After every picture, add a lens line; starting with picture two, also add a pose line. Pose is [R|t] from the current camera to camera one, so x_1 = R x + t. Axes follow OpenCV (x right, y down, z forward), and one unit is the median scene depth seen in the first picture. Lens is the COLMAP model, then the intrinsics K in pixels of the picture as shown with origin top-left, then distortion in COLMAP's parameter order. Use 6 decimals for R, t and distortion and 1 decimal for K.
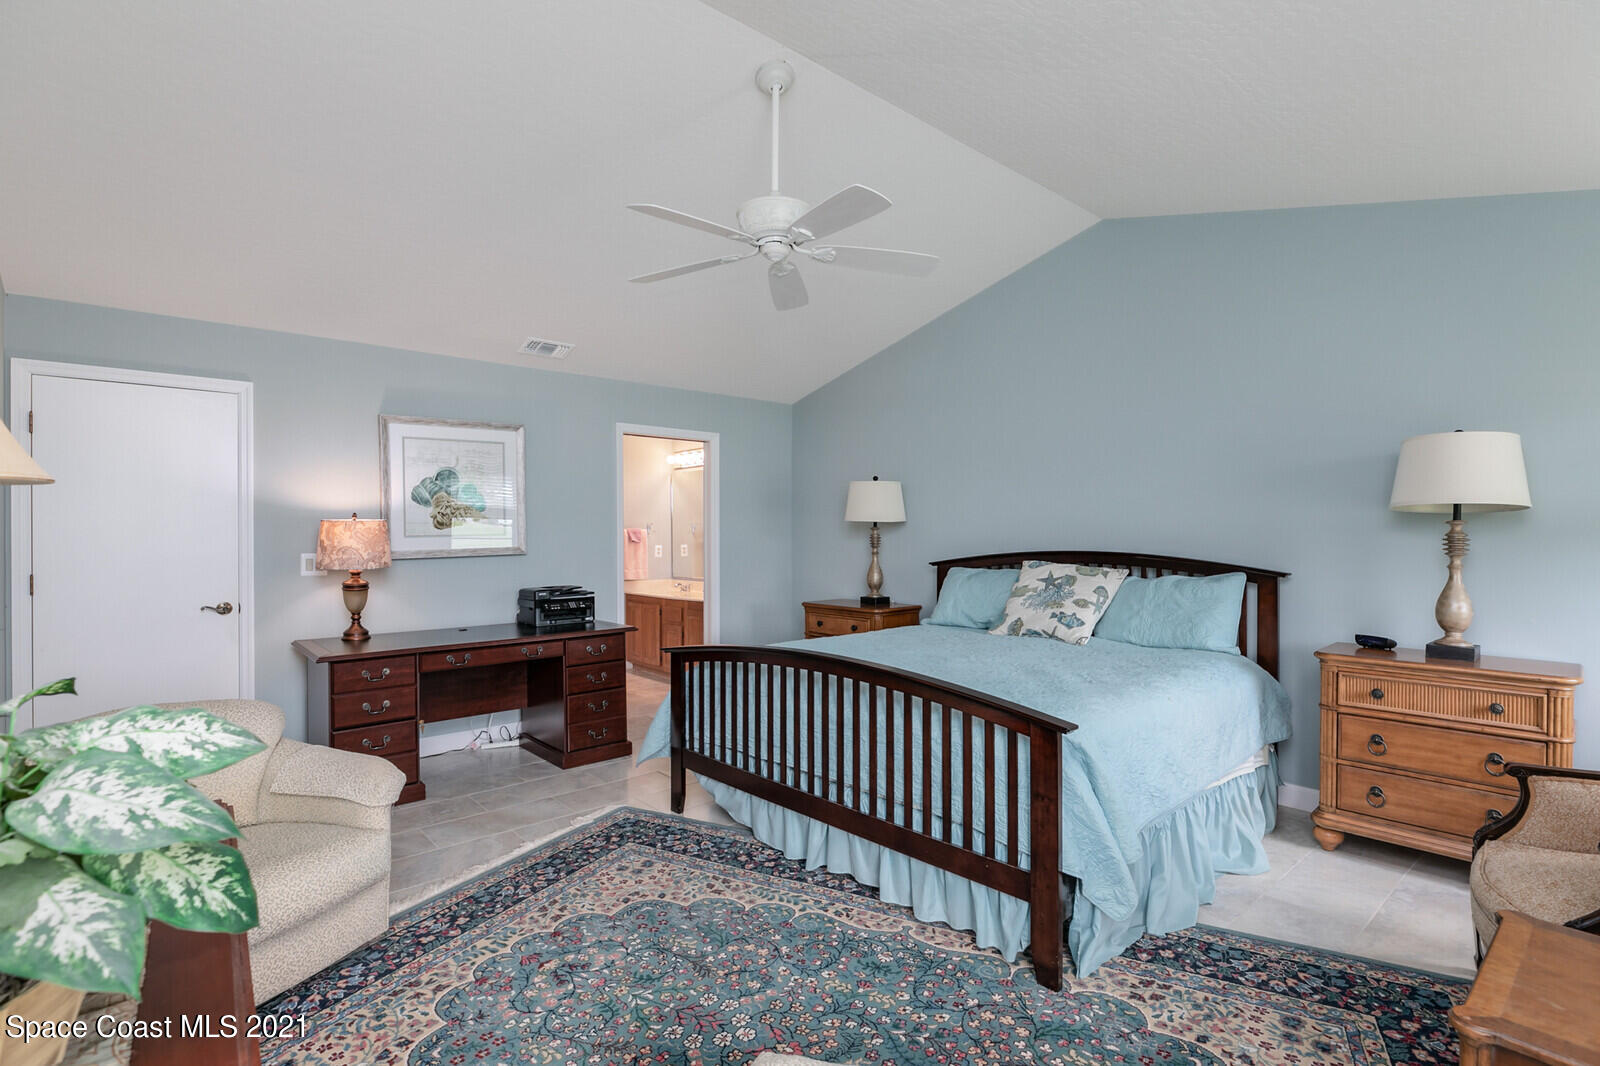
lens RADIAL K [[796.8, 0, 808.7], [0, 796.8, 538.3], [0, 0, 1]] dist [0.002989, -0.002467]
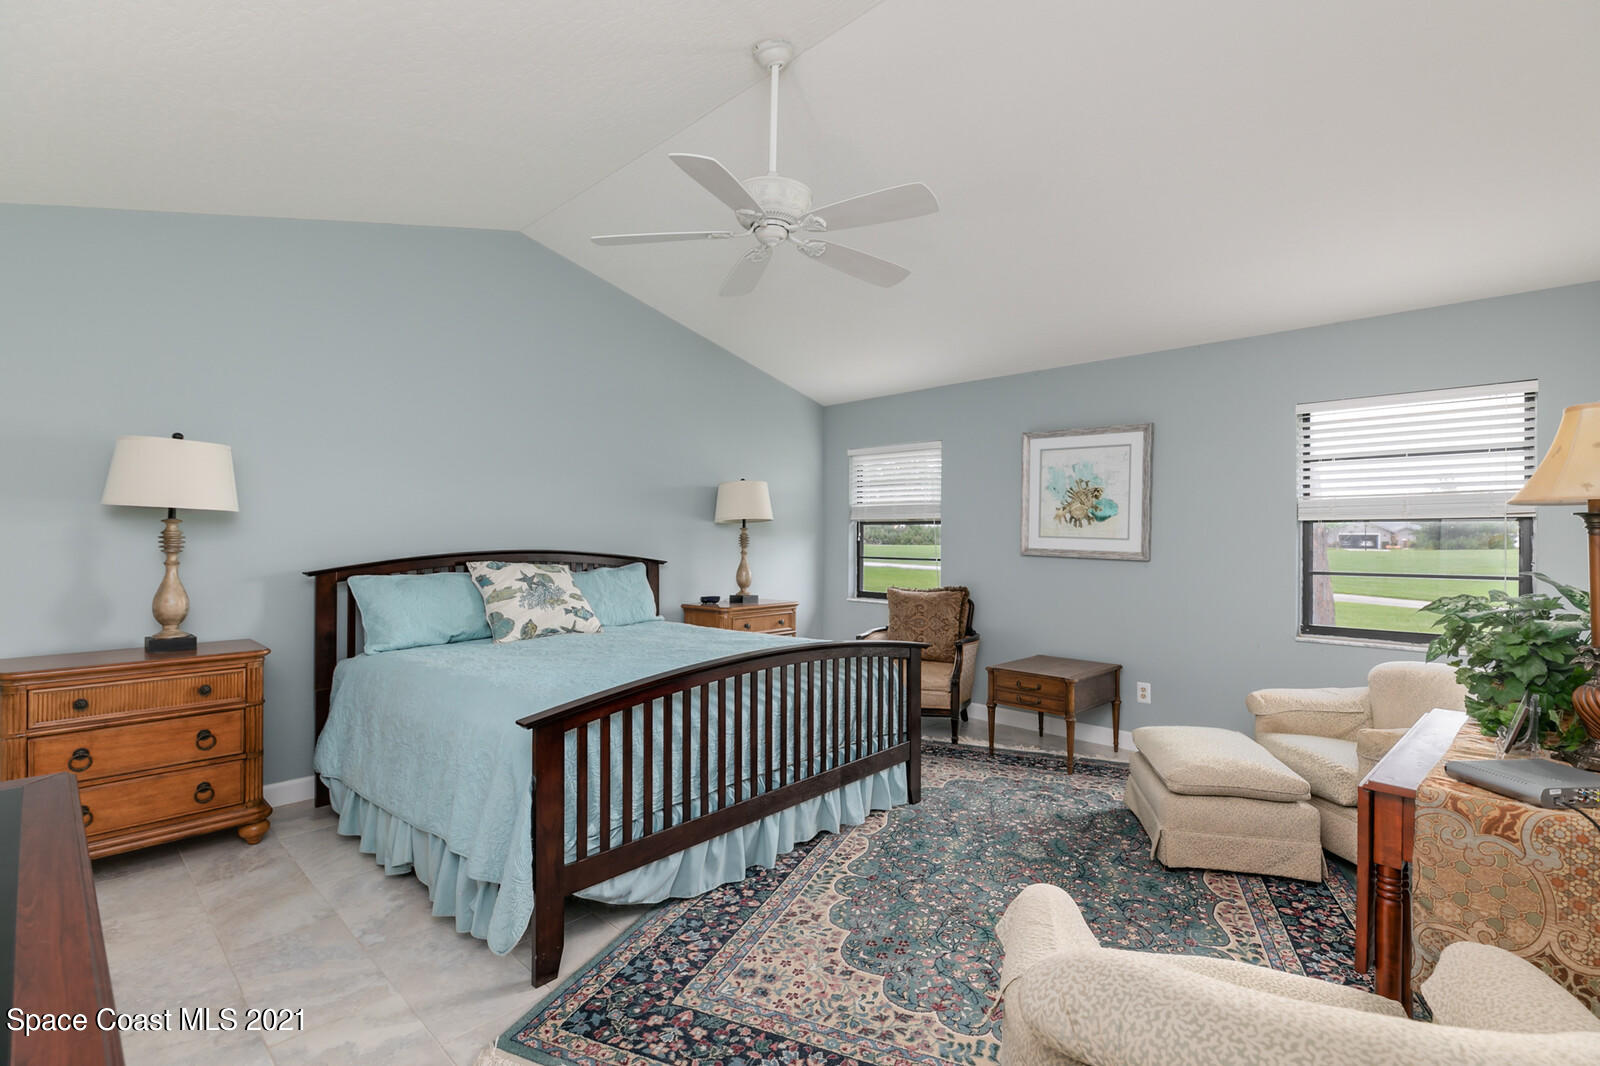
lens RADIAL K [[741.0, 0, 807.5], [0, 741.0, 535.1], [0, 0, 1]] dist [-0.000309, -0.000033]
pose [[-0.113181, 0.000136, 0.993574, -0.868821], [-0.000752, 1.000000, -0.000222, -0.004373], [-0.993574, -0.000772, -0.113181, 0.985239]]
